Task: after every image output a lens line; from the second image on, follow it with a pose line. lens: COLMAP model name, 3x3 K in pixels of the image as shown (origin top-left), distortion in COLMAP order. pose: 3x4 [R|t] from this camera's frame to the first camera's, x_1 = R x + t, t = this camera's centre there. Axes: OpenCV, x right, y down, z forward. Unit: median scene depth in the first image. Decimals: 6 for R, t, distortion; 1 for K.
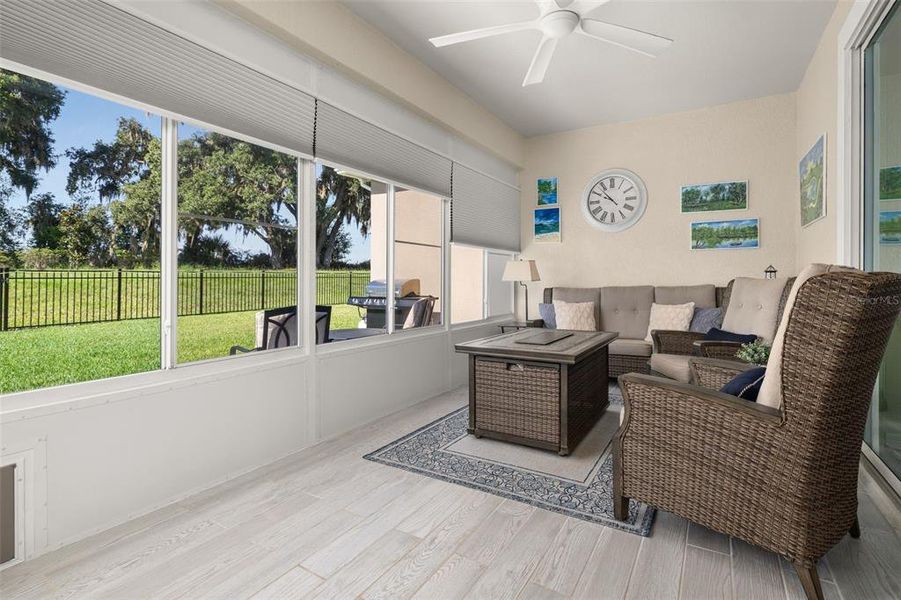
lens RADIAL K [[440.5, 0, 456.7], [0, 440.5, 282.8], [0, 0, 1]] dist [-0.005675, 0.000428]
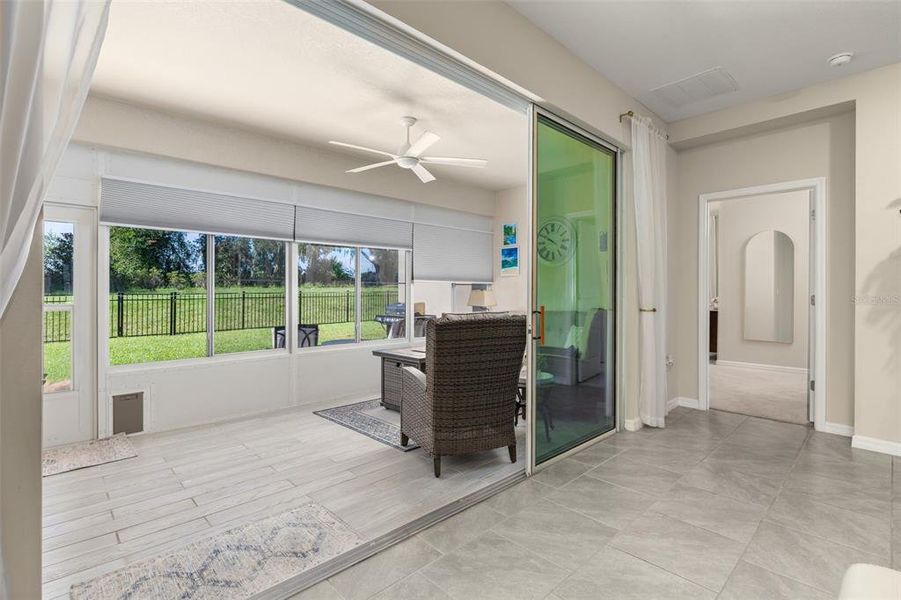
lens RADIAL K [[440.5, 0, 450.6], [0, 440.5, 294.1], [0, 0, 1]] dist [-0.005675, 0.000428]
pose [[0.964475, -0.002341, -0.264163, 0.372126], [0.001940, 0.999997, -0.001777, -0.034356], [0.264166, 0.001201, 0.964476, -0.261120]]
